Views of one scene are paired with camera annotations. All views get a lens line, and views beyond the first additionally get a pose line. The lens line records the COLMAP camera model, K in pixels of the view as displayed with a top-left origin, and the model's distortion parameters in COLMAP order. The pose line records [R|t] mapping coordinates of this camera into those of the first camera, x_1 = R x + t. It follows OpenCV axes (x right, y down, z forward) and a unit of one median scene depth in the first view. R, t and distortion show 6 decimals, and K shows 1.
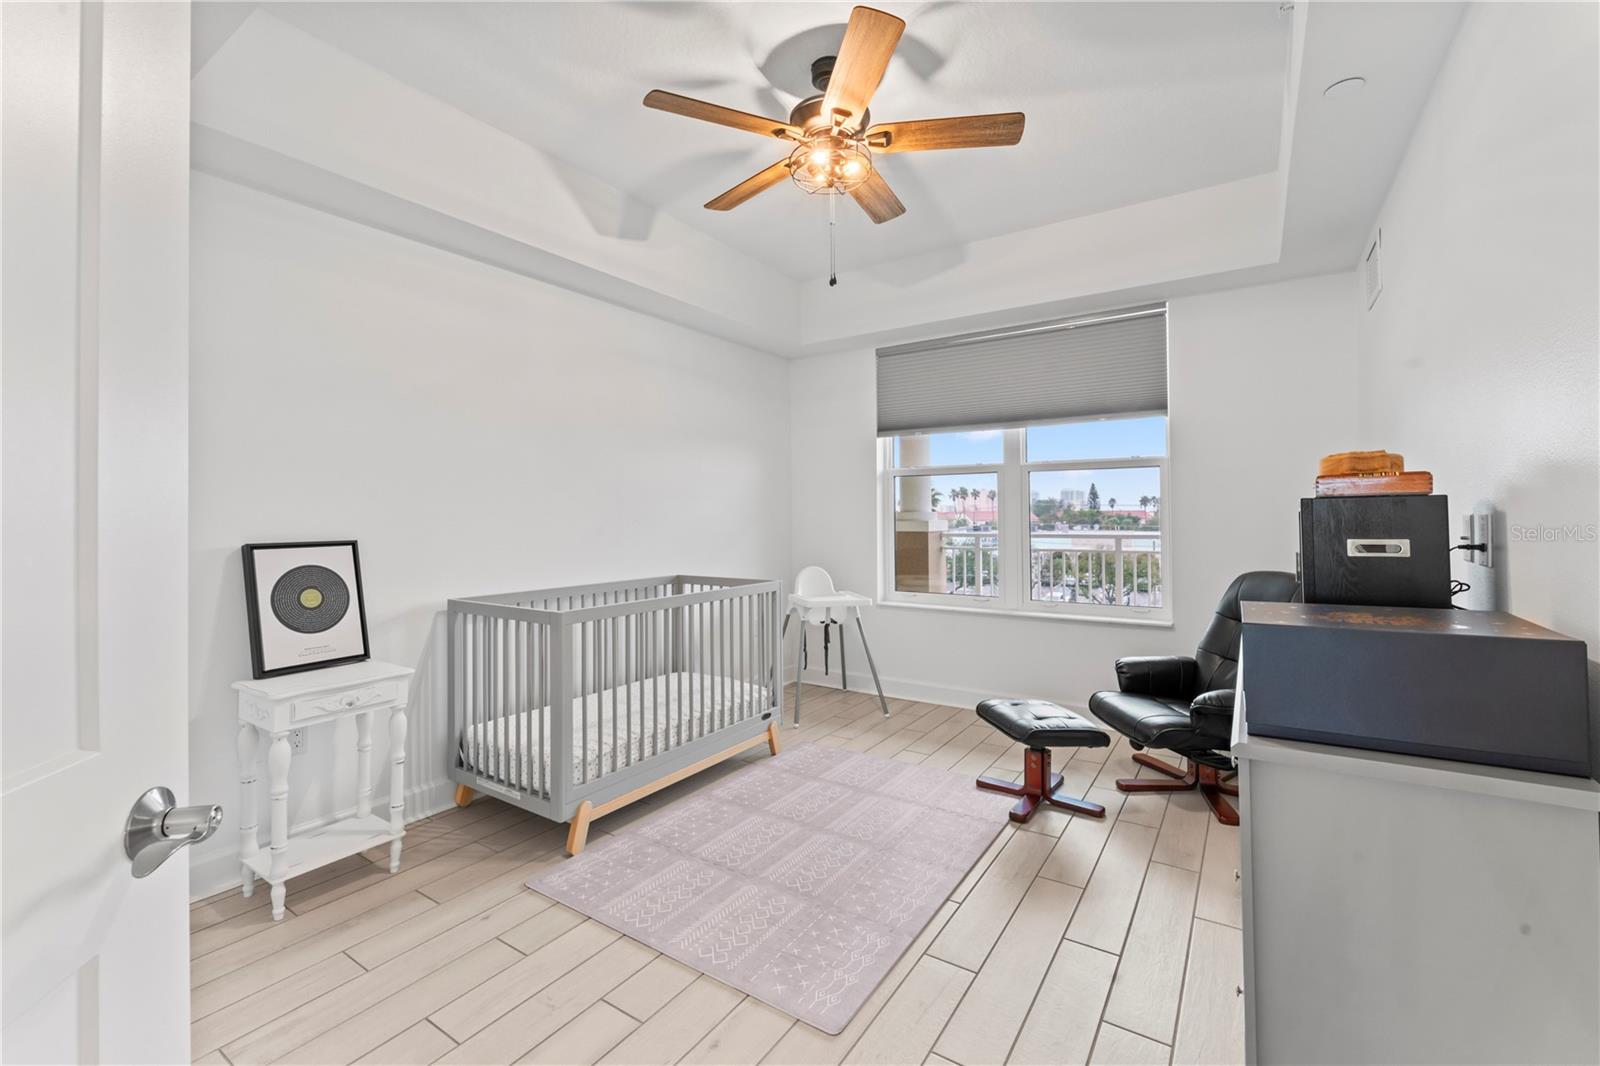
lens RADIAL K [[675.9, 0, 796.5], [0, 675.9, 506.6], [0, 0, 1]] dist [-0.002672, -0.000085]
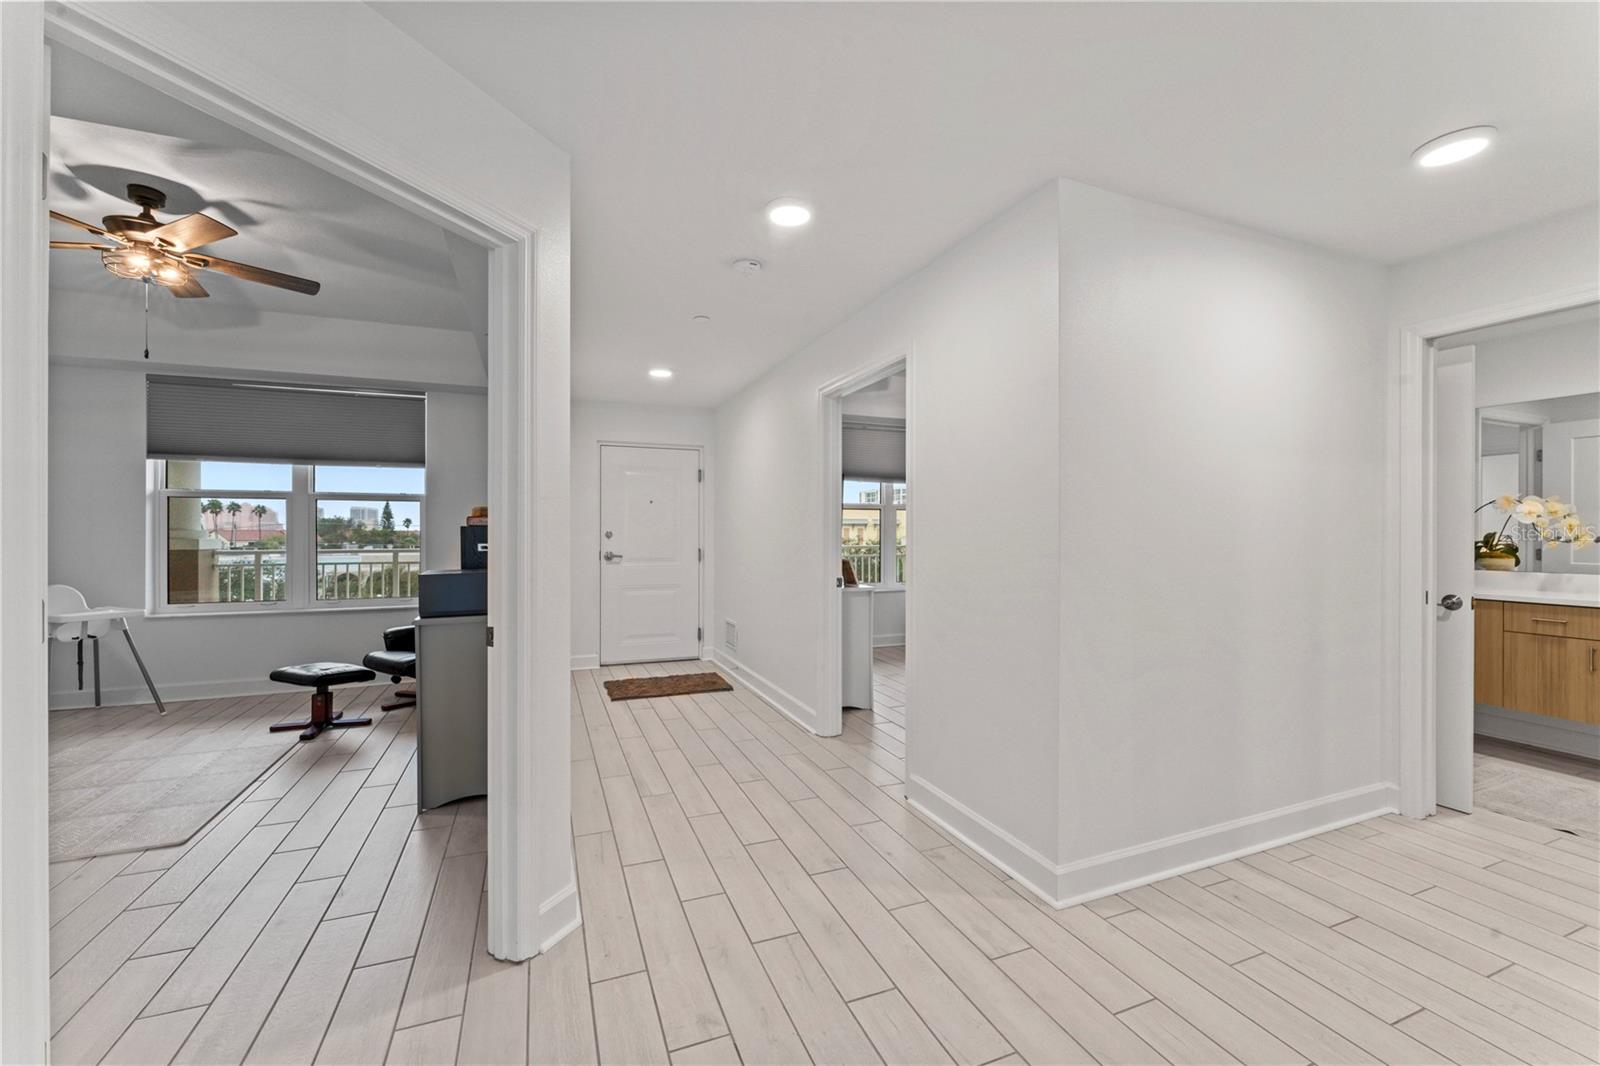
lens RADIAL K [[654.0, 0, 795.6], [0, 654.0, 530.2], [0, 0, 1]] dist [-0.001595, 0.000294]
pose [[0.564162, 0.009834, 0.825605, -0.159053], [-0.013870, 0.999901, -0.002432, -0.003352], [-0.825547, -0.010079, 0.564243, -0.431133]]
